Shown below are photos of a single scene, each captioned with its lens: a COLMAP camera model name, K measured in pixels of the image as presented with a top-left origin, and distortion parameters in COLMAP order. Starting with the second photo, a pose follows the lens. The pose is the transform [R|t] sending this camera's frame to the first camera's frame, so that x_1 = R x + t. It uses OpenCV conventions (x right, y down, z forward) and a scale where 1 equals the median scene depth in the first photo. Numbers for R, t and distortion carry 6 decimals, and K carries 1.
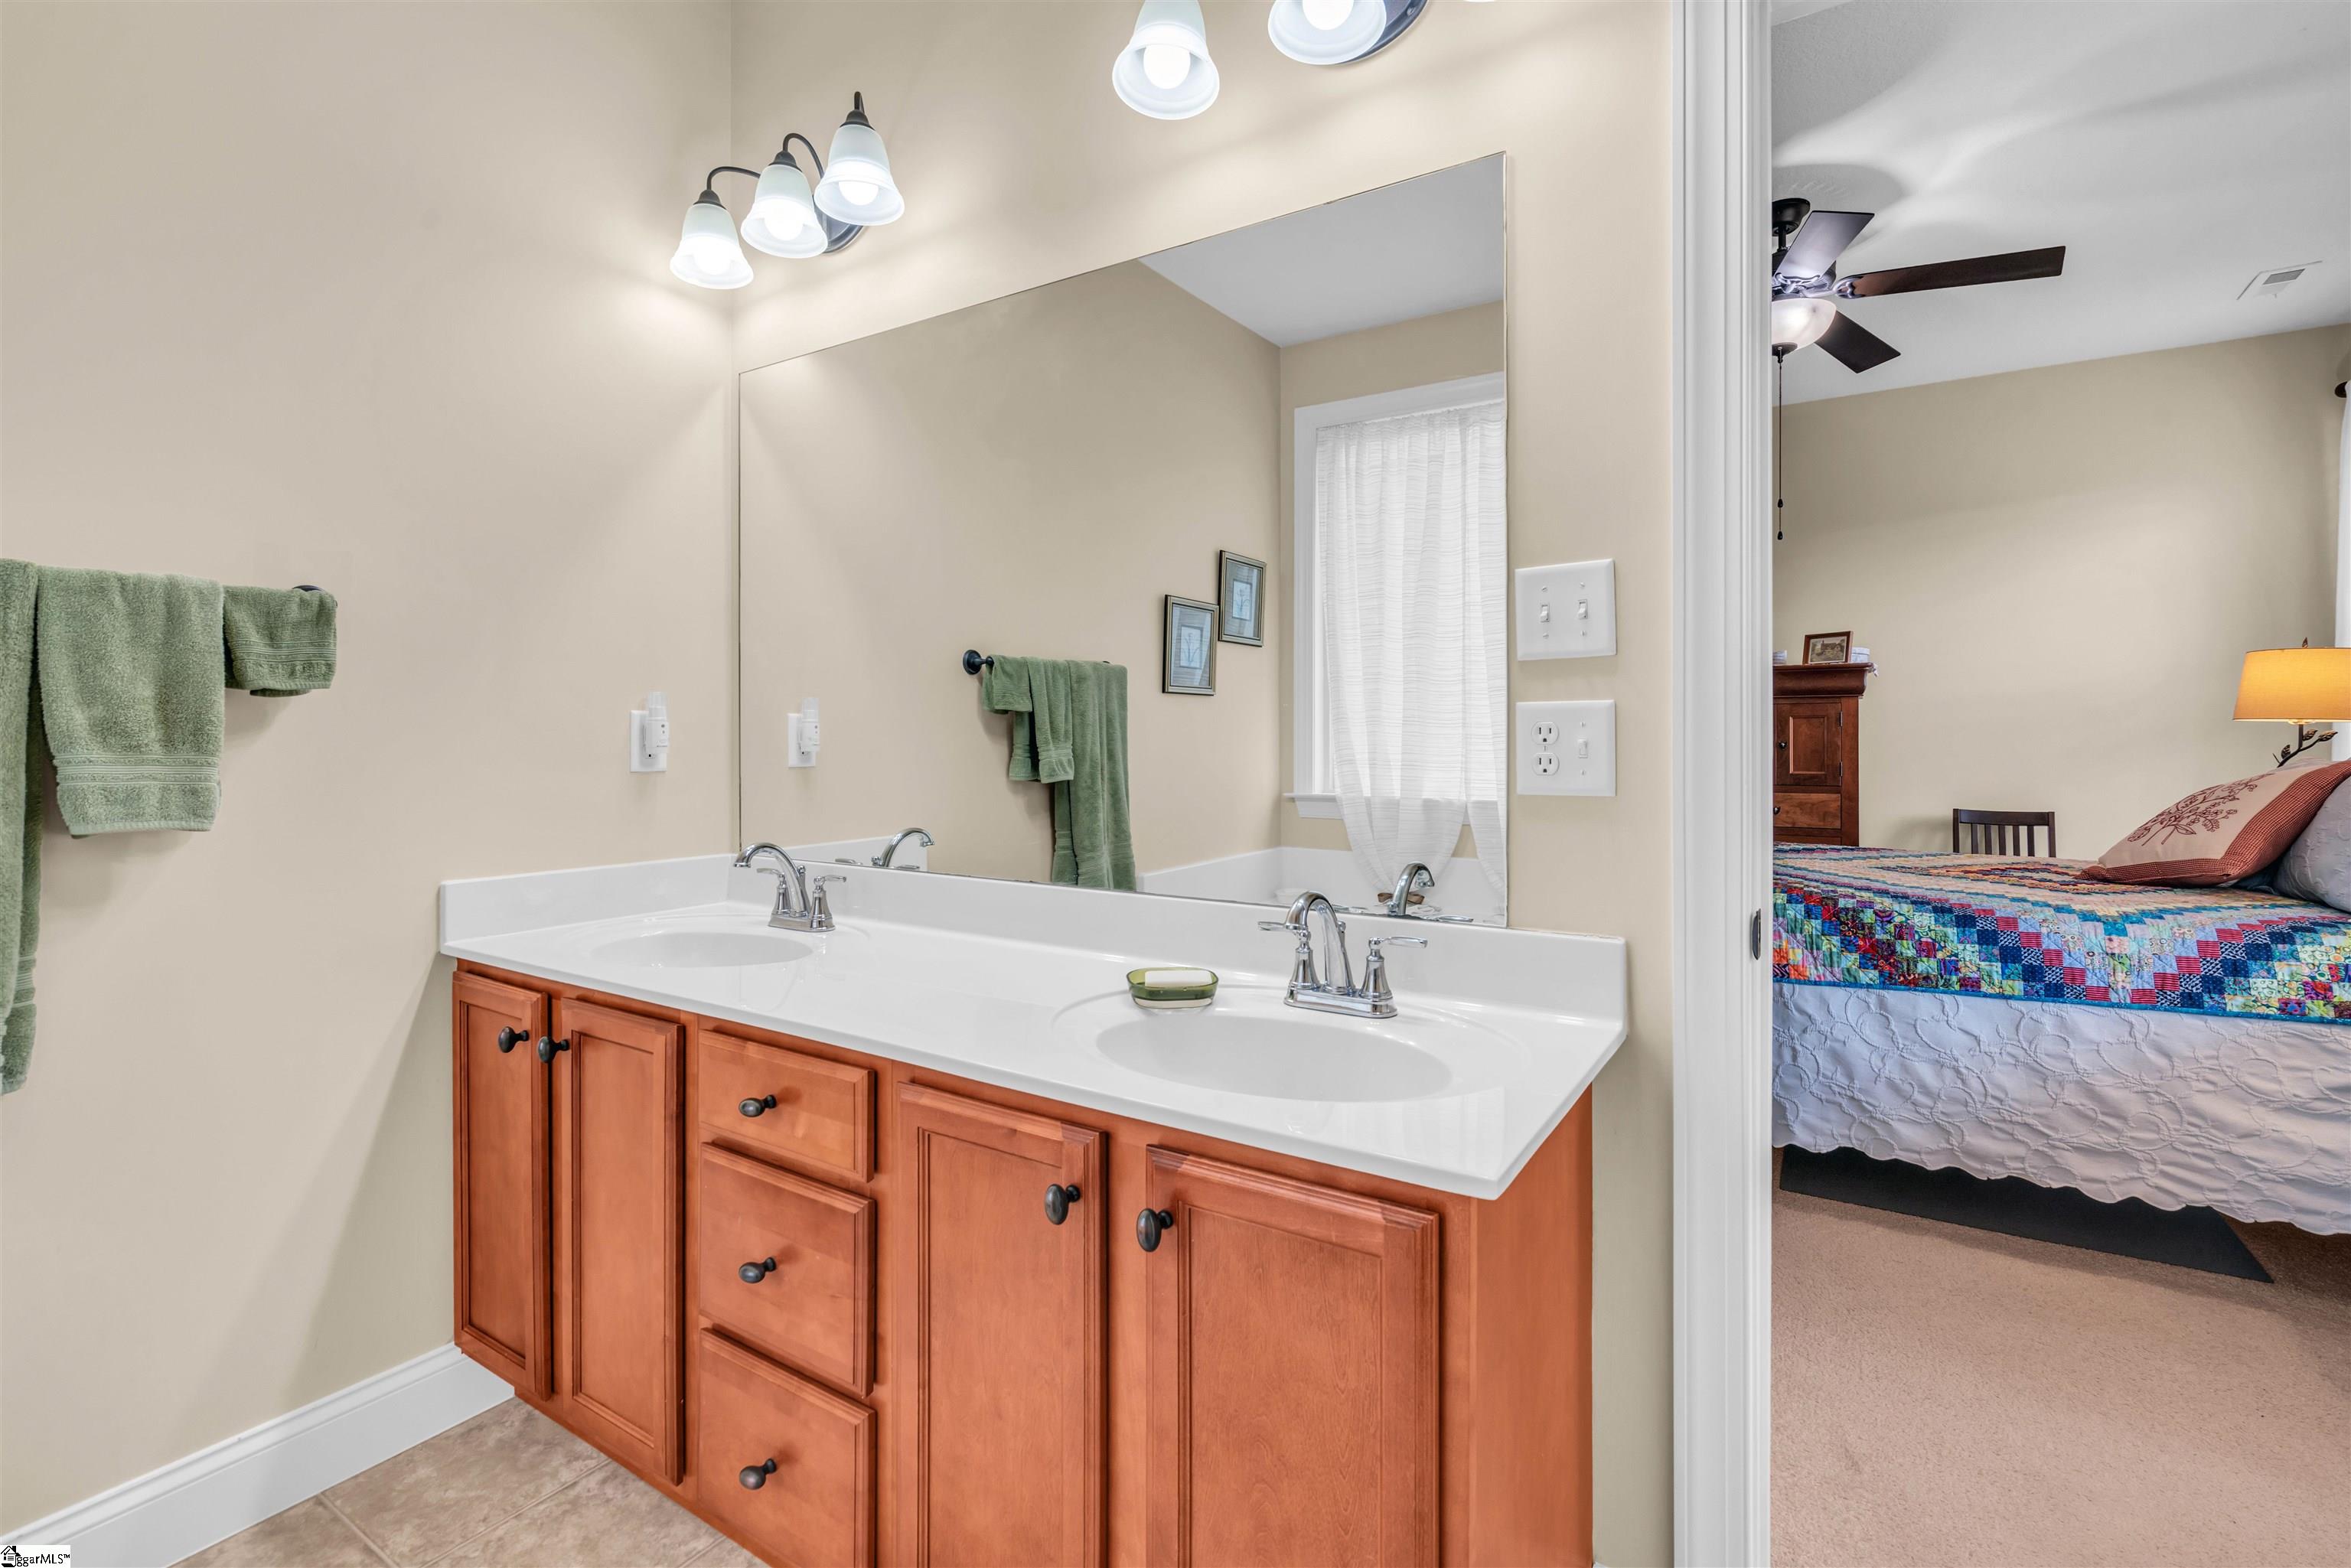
lens RADIAL K [[1066.1, 0, 1169.5], [0, 1066.1, 768.1], [0, 0, 1]] dist [-0.003110, 0.000327]
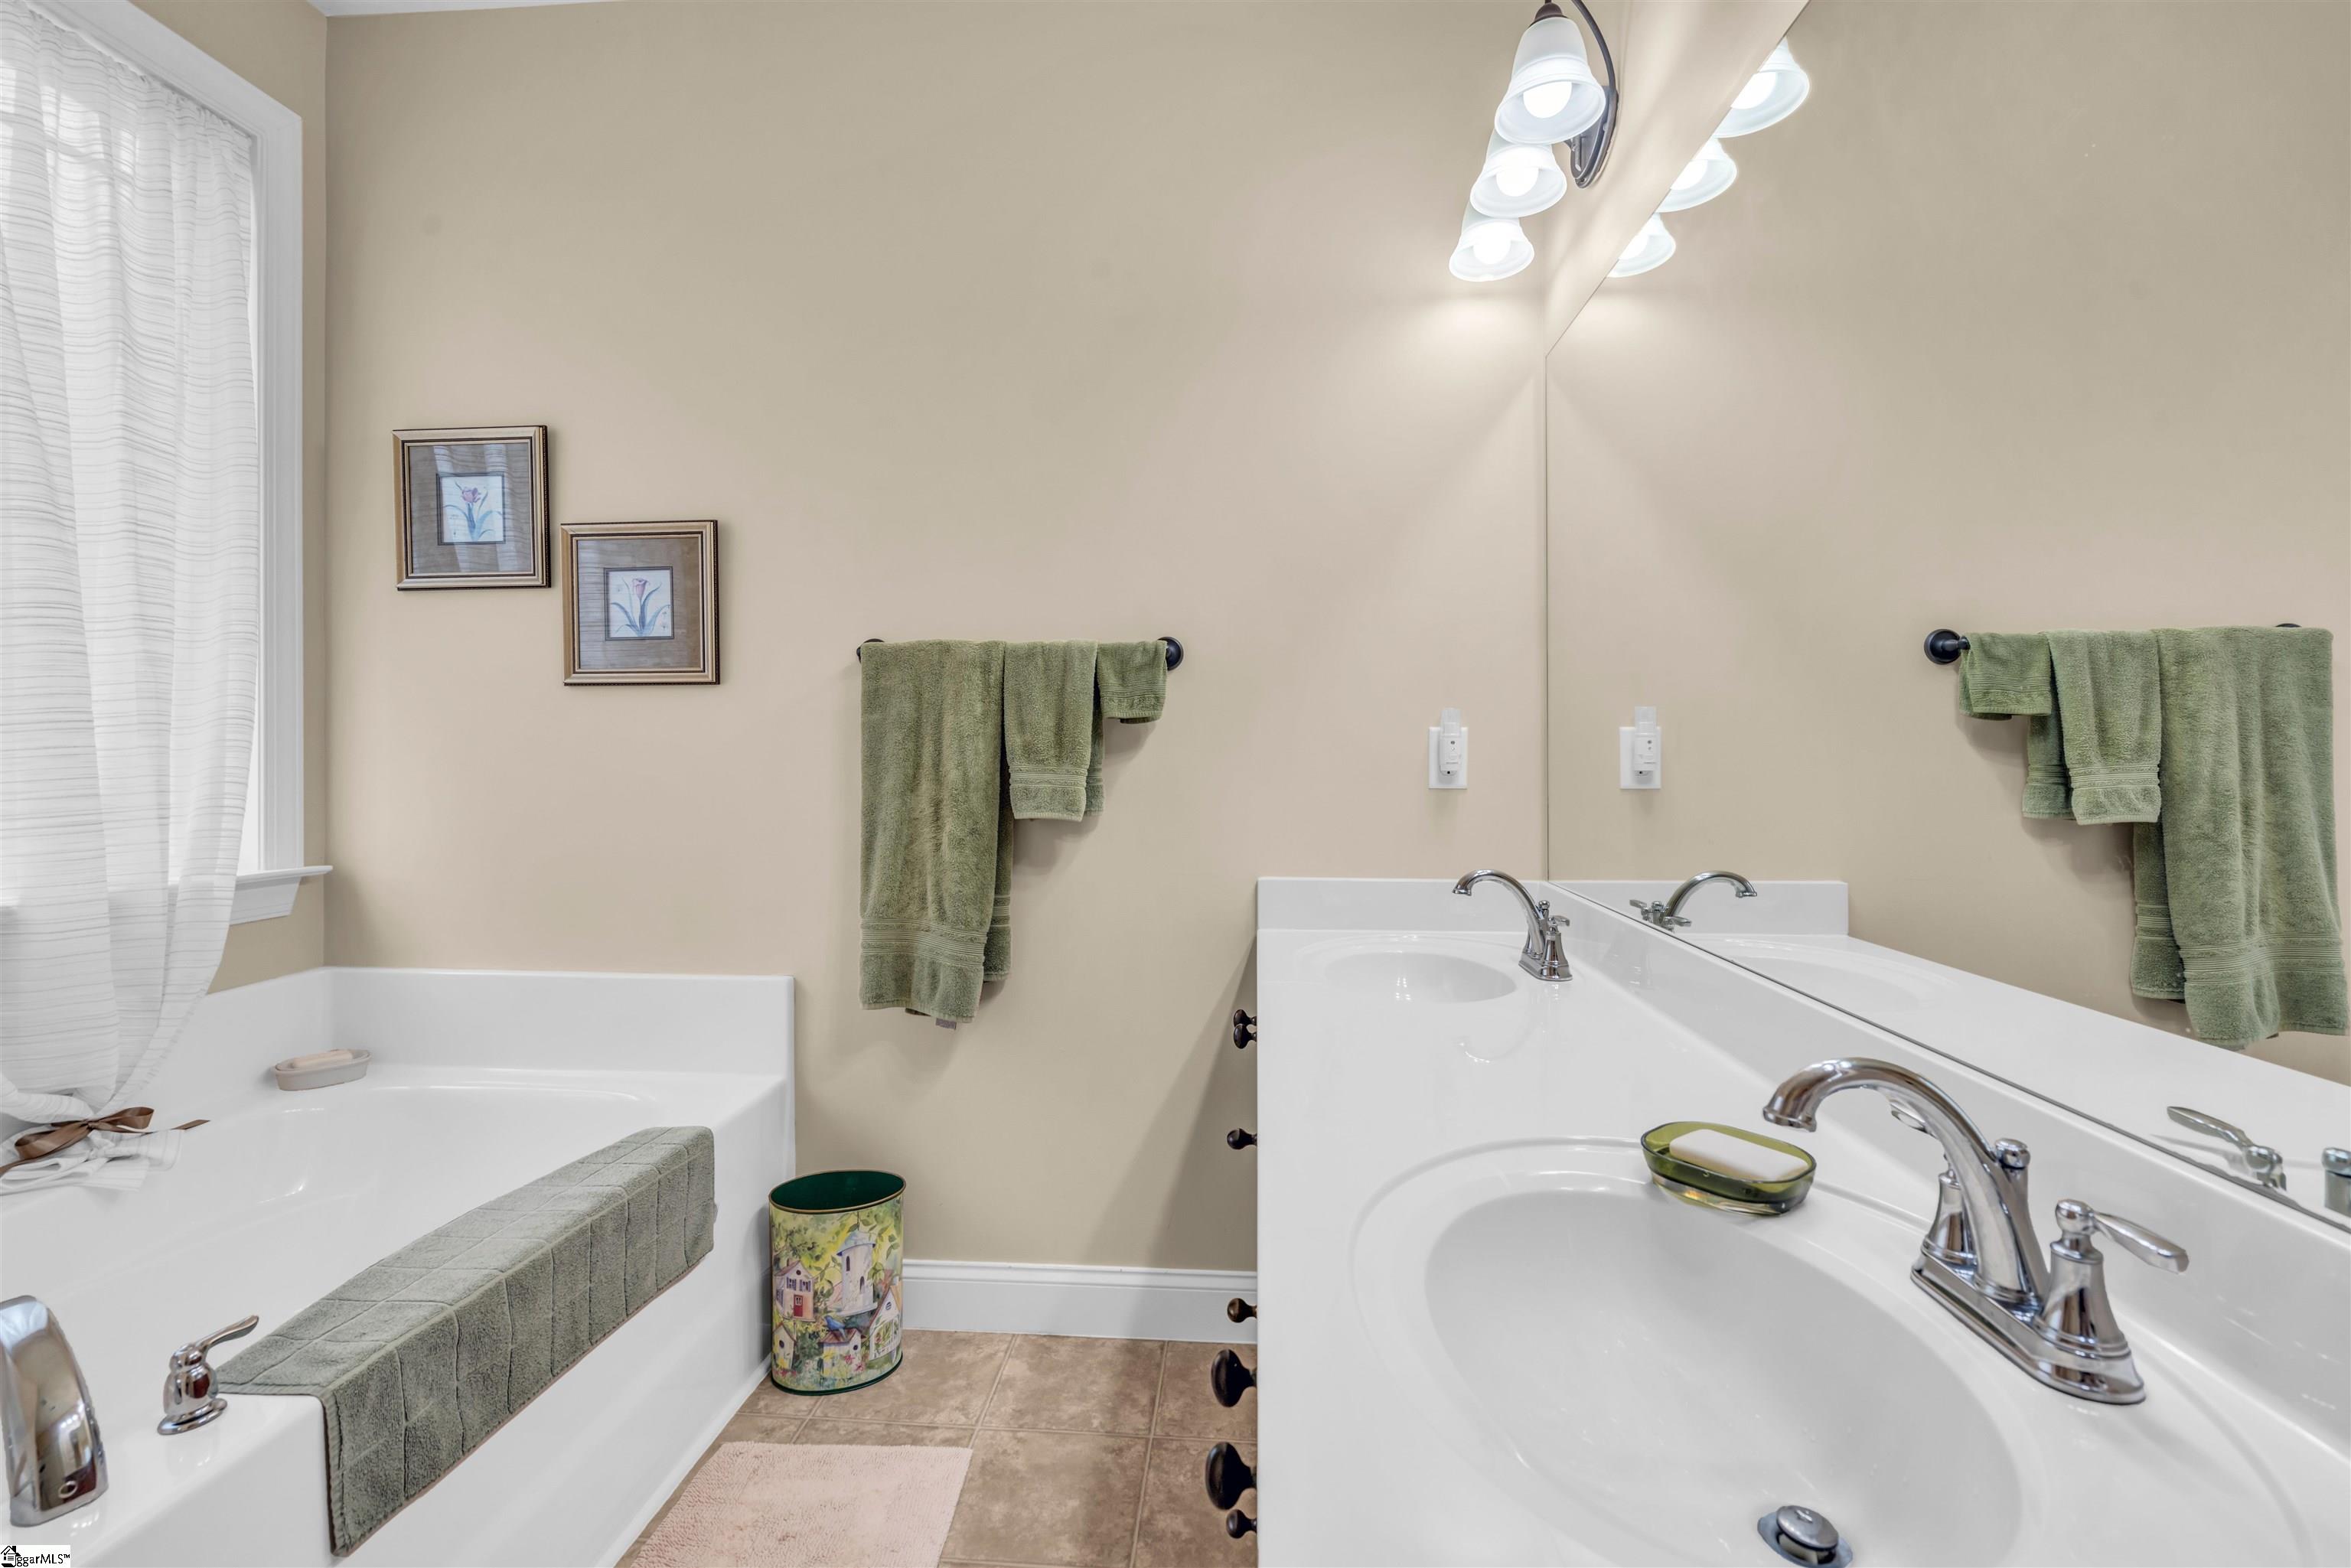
lens RADIAL K [[1048.3, 0, 1168.3], [0, 1048.3, 776.9], [0, 0, 1]] dist [-0.010463, 0.005136]
pose [[0.476392, 0.013819, -0.879125, 0.244034], [-0.024496, 0.999697, 0.002441, -0.003727], [0.878892, 0.020372, 0.476586, 0.304161]]
